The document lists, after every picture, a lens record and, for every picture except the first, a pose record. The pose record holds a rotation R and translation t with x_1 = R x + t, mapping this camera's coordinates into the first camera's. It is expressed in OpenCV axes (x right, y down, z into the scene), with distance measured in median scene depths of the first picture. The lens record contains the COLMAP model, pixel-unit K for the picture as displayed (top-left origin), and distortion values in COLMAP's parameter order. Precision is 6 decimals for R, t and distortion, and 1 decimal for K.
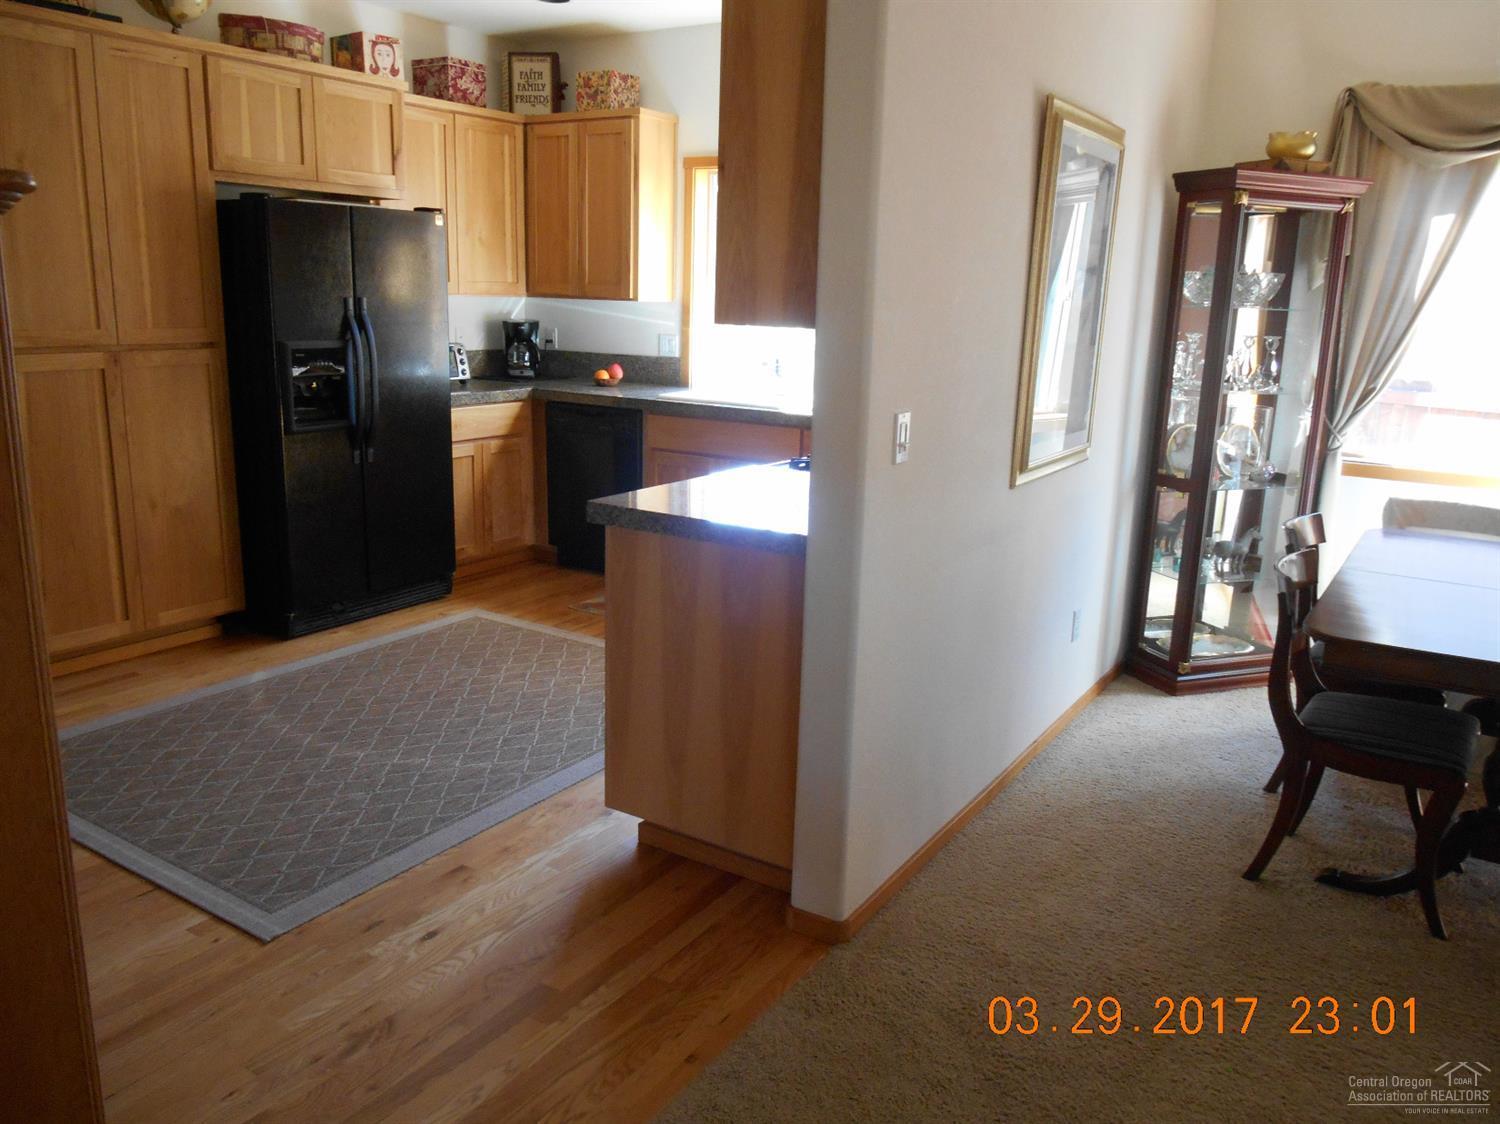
lens RADIAL K [[1147.7, 0, 753.2], [0, 1147.7, 560.3], [0, 0, 1]] dist [-0.033154, 0.004100]
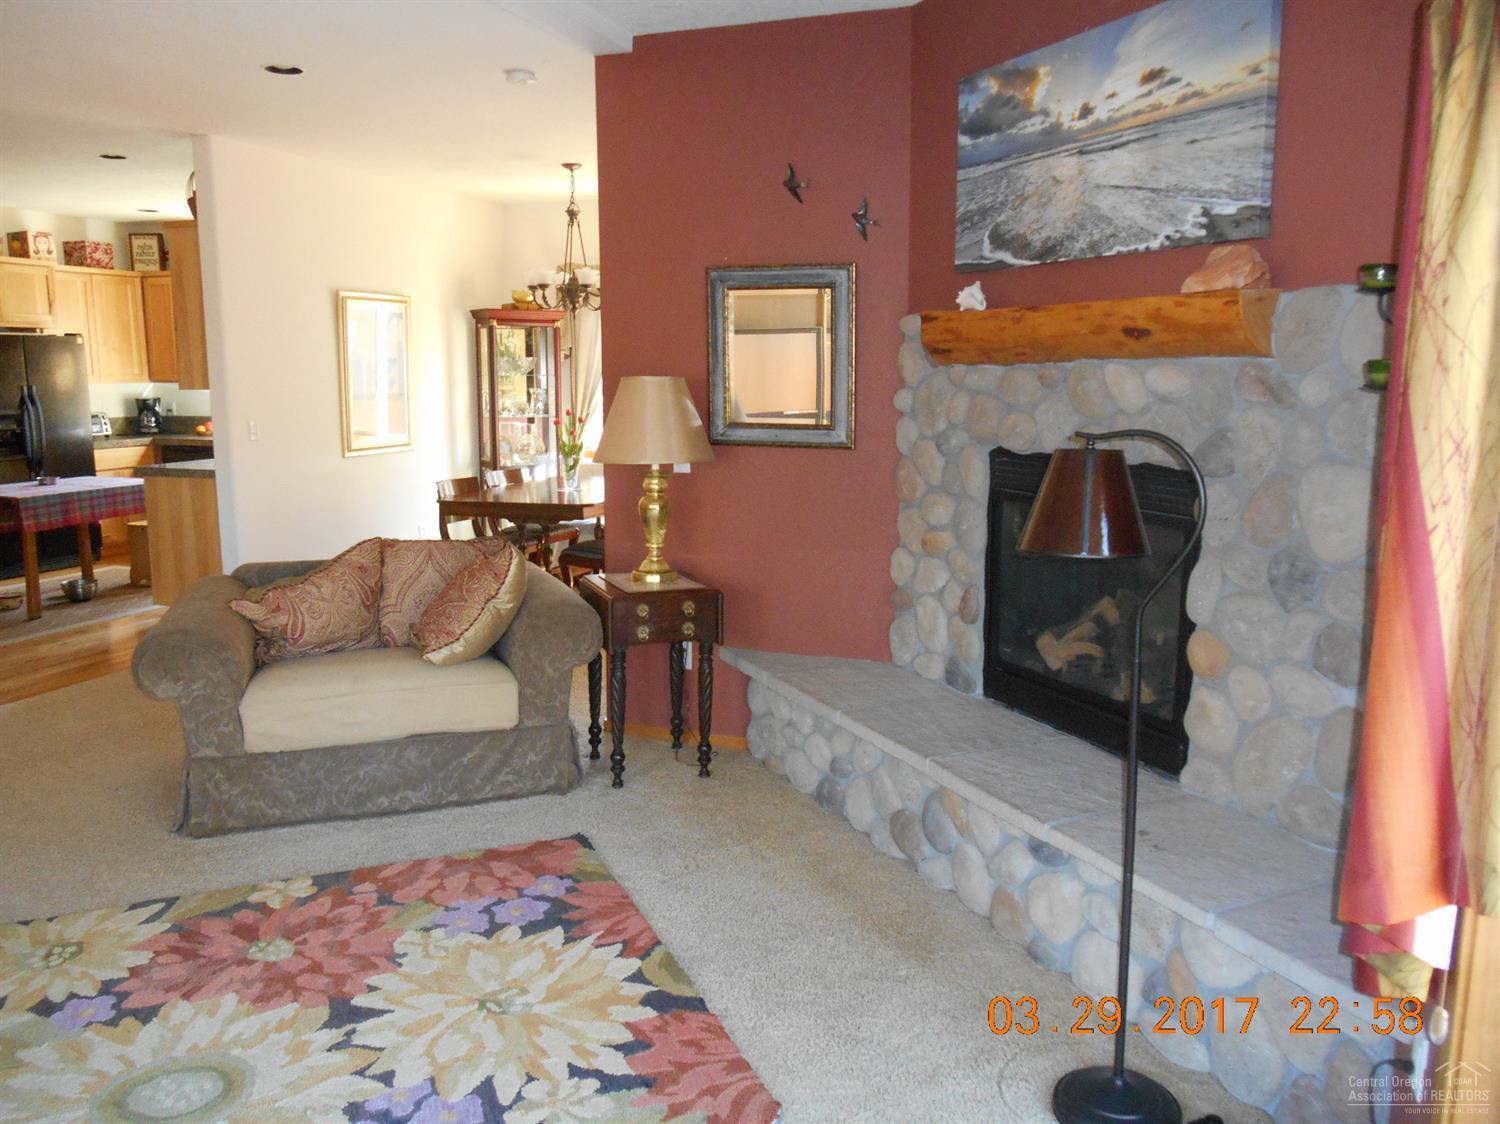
lens RADIAL K [[1137.3, 0, 750.0], [0, 1137.3, 562.0], [0, 0, 1]] dist [-0.021102, -0.002606]
pose [[0.975313, -0.063007, 0.211647, 0.336651], [0.075958, 0.995668, -0.053624, 0.208307], [-0.207351, 0.068376, 0.975874, -0.867050]]
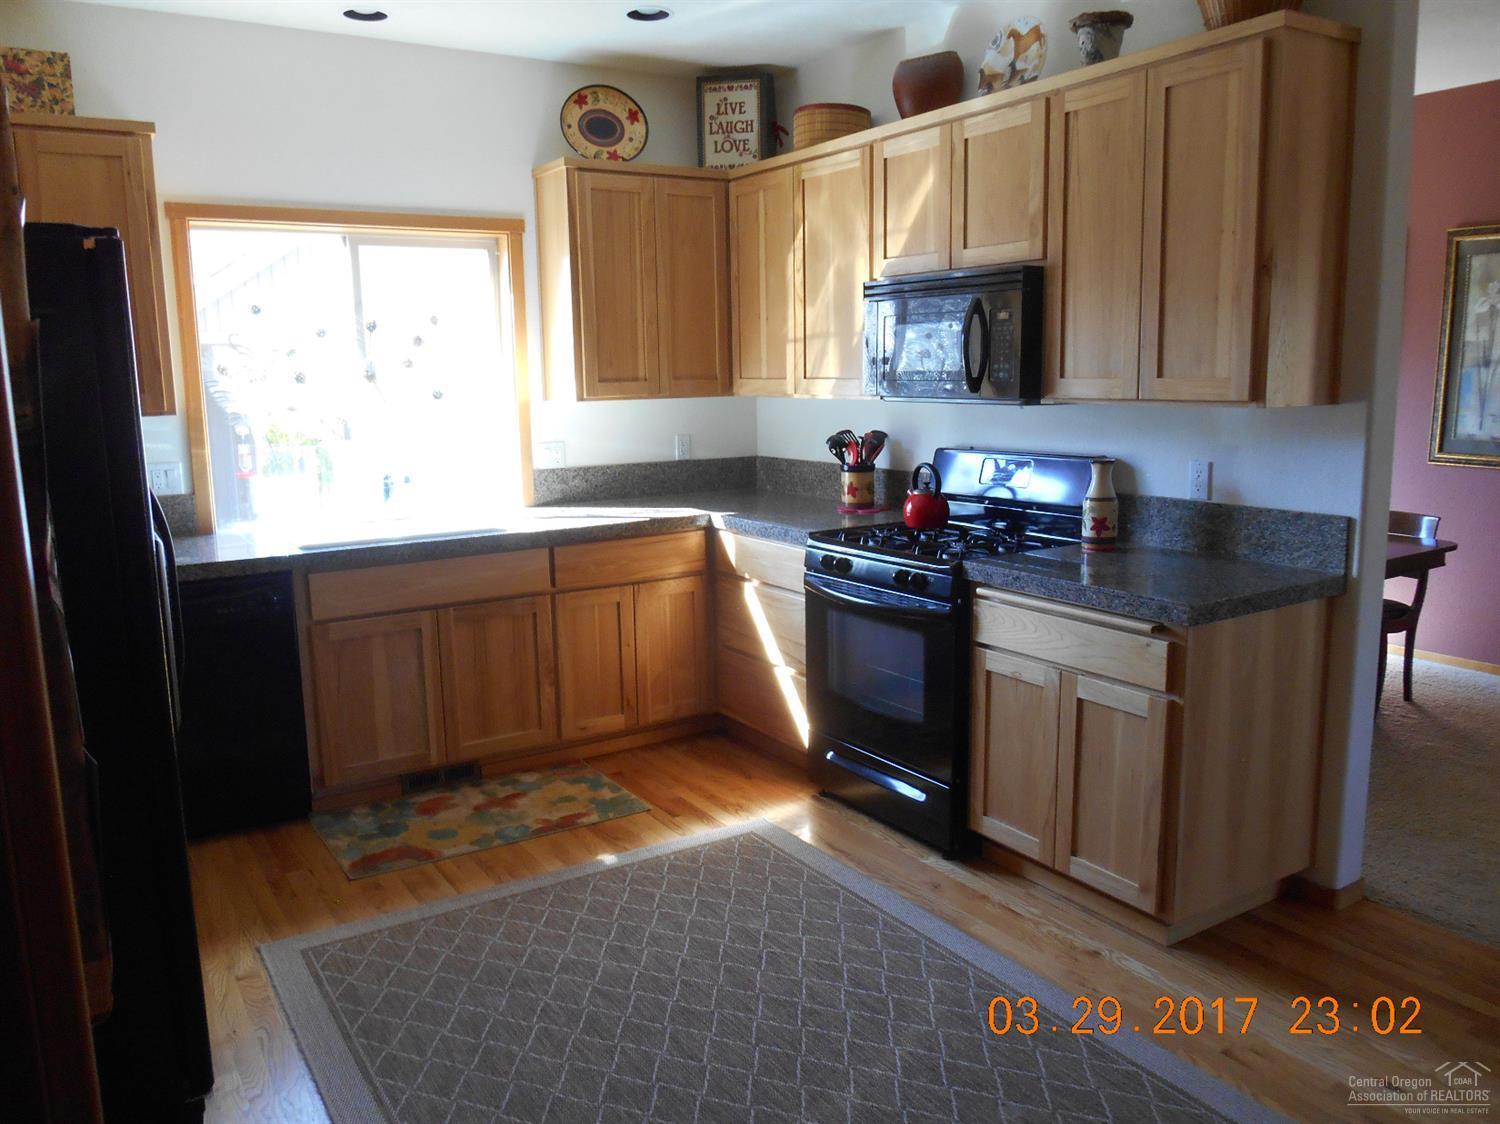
lens RADIAL K [[1137.3, 0, 750.0], [0, 1137.3, 562.0], [0, 0, 1]] dist [-0.021102, -0.002606]
pose [[0.427005, -0.189150, 0.884245, -0.644570], [0.238388, 0.966831, 0.091697, -0.148962], [-0.872260, 0.171638, 0.457933, 0.510012]]
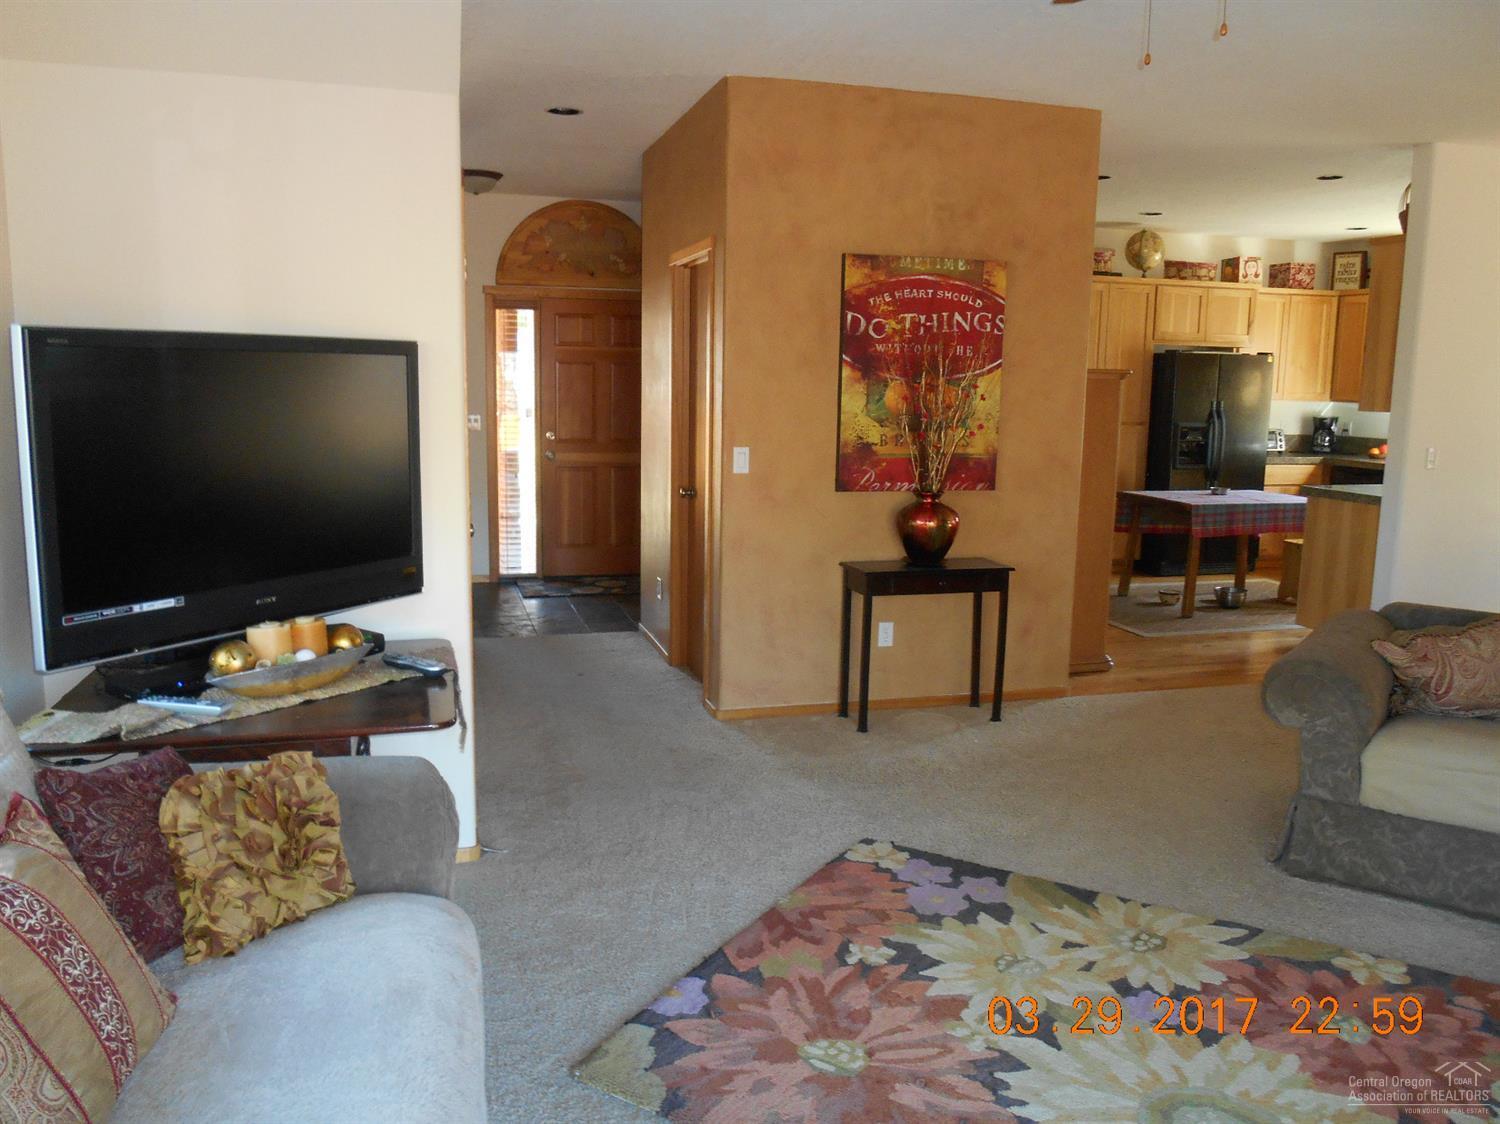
lens RADIAL K [[1147.7, 0, 753.2], [0, 1147.7, 560.3], [0, 0, 1]] dist [-0.033154, 0.004100]
pose [[0.746088, 0.087155, -0.660118, 0.331380], [-0.146750, 0.988542, -0.035346, 0.199796], [0.649474, 0.123243, 0.750330, -0.843385]]
